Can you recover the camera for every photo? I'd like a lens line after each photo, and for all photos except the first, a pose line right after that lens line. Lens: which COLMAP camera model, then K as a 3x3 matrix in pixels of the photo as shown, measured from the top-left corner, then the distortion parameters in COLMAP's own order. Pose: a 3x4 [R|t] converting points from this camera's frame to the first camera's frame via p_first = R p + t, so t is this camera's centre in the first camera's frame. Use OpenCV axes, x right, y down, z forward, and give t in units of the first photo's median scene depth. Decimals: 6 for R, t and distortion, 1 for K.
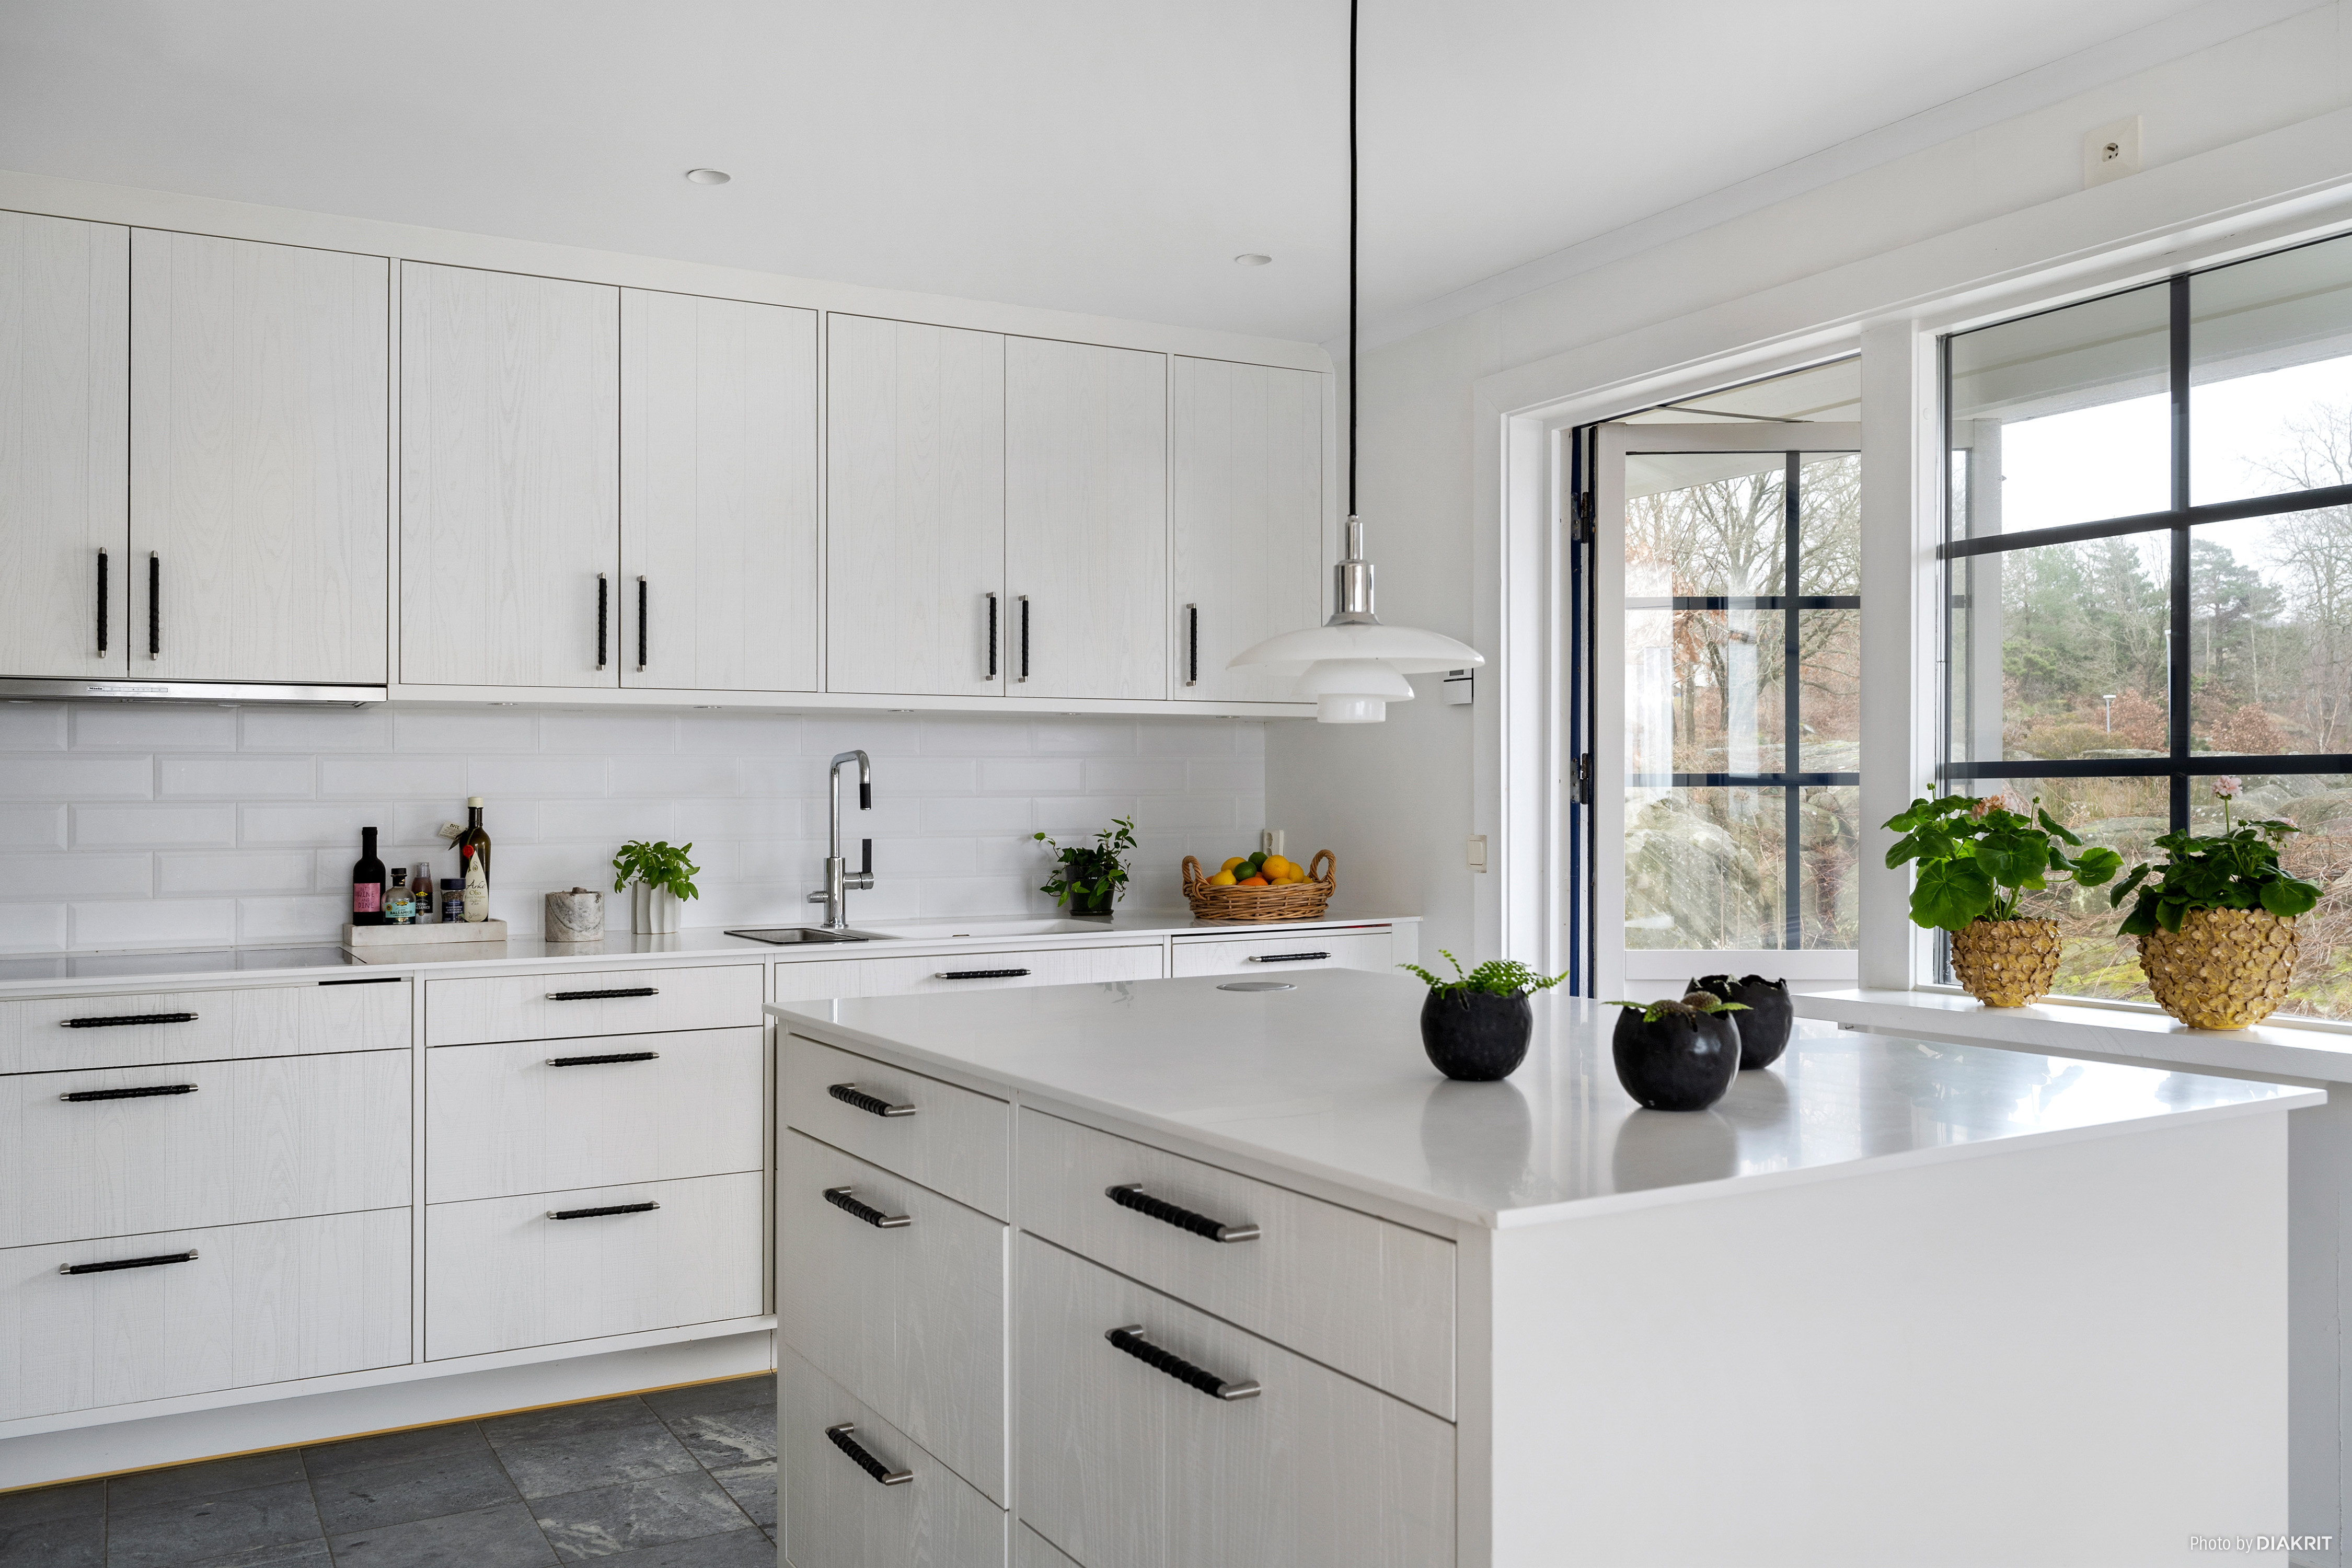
lens RADIAL K [[1950.6, 0, 1176.0], [0, 1950.6, 784.0], [0, 0, 1]] dist [0.046212, 0.000652]
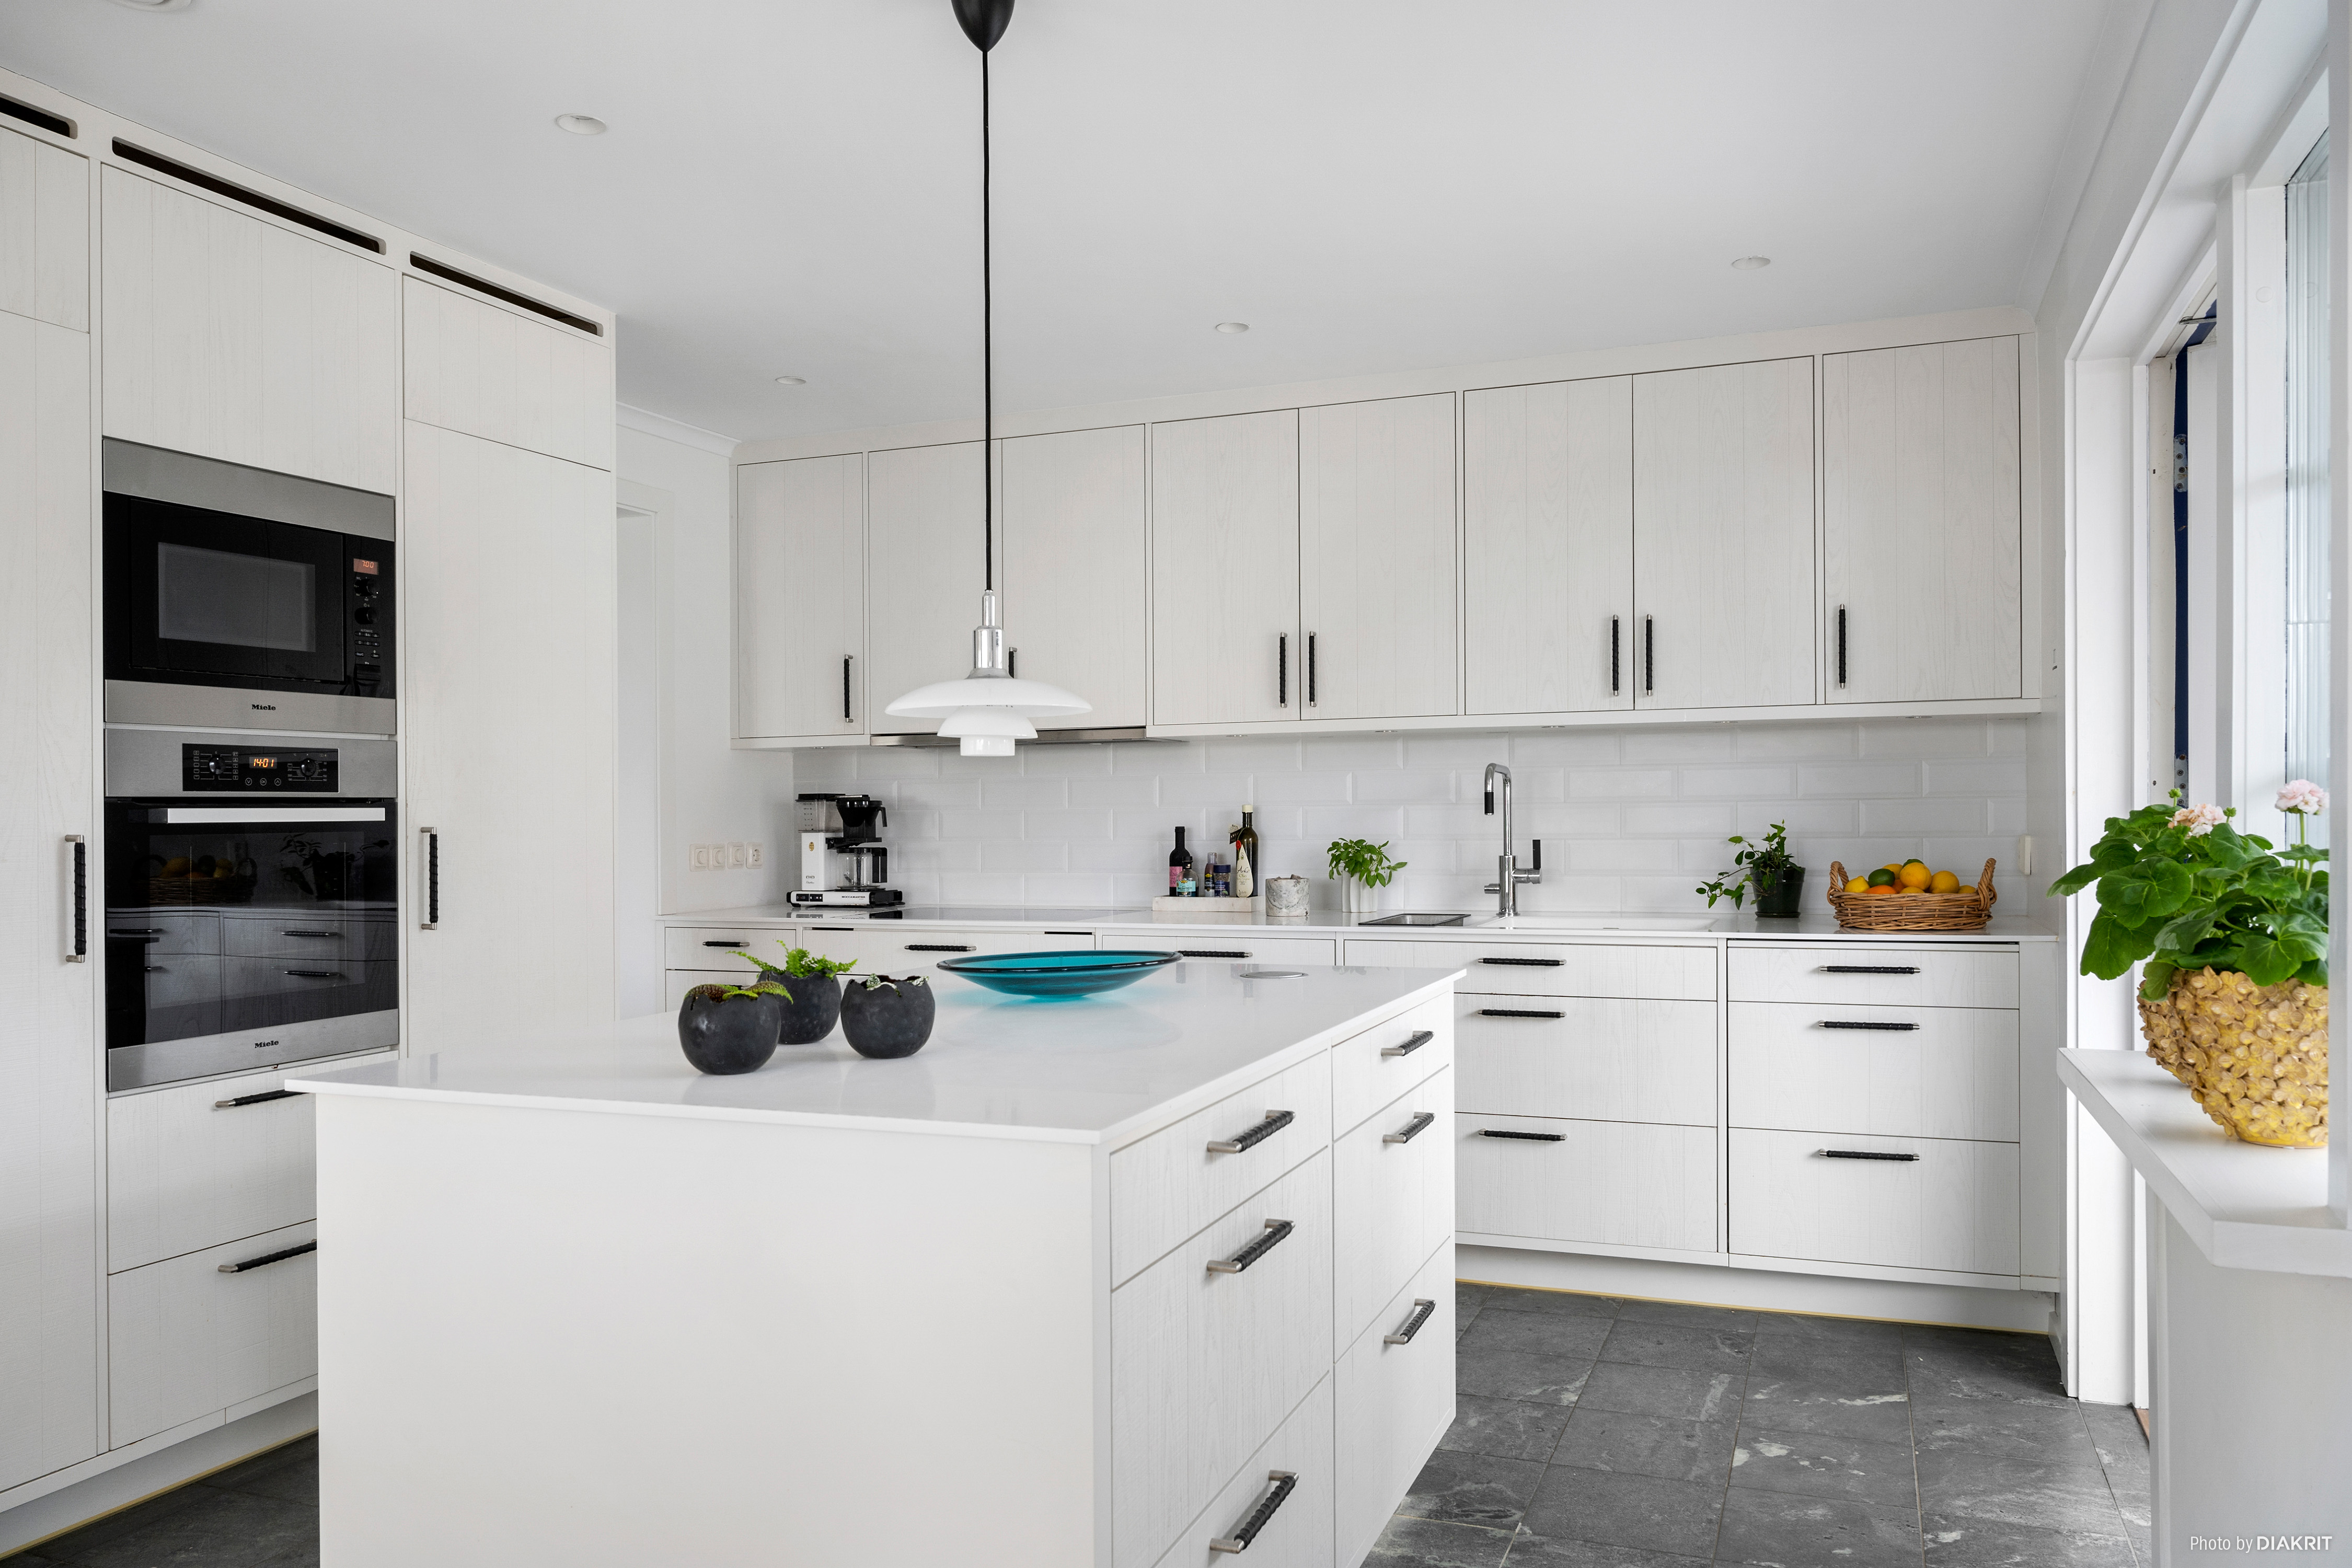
lens RADIAL K [[1706.6, 0, 1178.5], [0, 1706.6, 813.8], [0, 0, 1]] dist [-0.003917, -0.000850]
pose [[0.634328, 0.002876, -0.773059, 0.511002], [0.014443, 0.999774, 0.015570, -0.005977], [0.772929, -0.021042, 0.634143, 0.215497]]
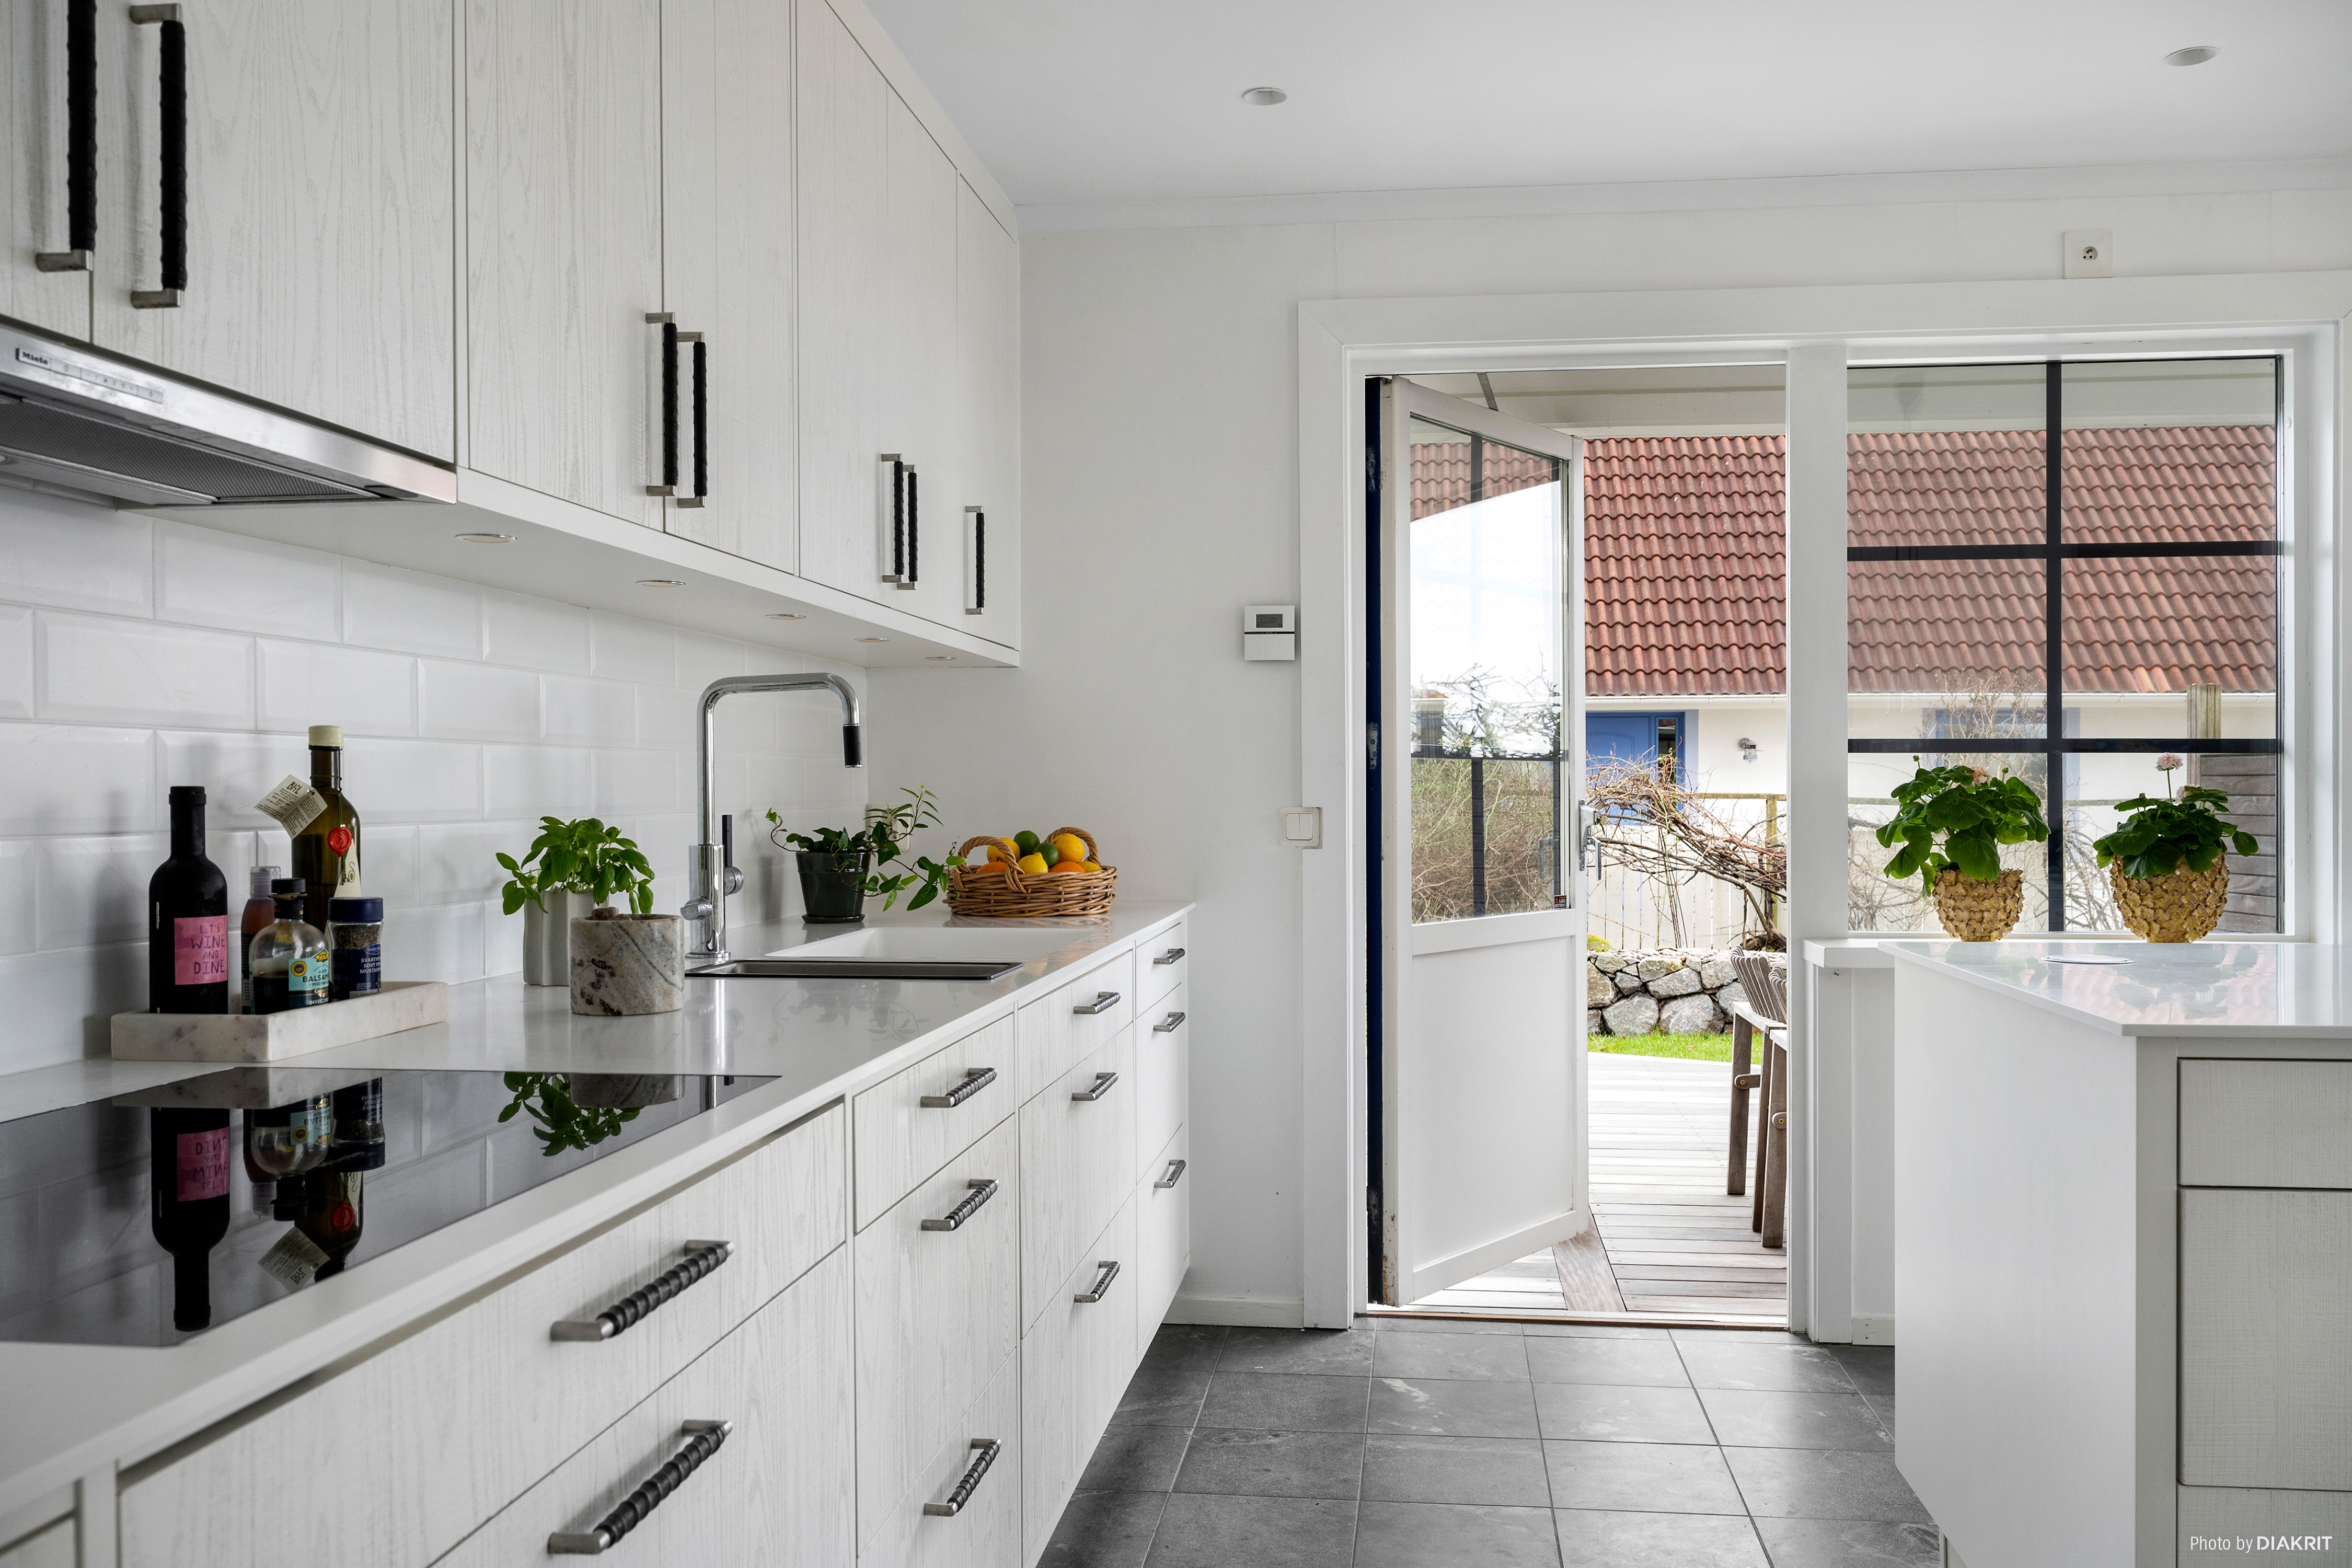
lens RADIAL K [[1868.9, 0, 1181.3], [0, 1868.9, 820.7], [0, 0, 1]] dist [-0.006935, 0.000503]
pose [[0.577779, -0.005910, 0.816172, -0.592762], [-0.010204, 0.999843, 0.014464, 0.020598], [-0.816129, -0.016685, 0.577628, 0.560937]]
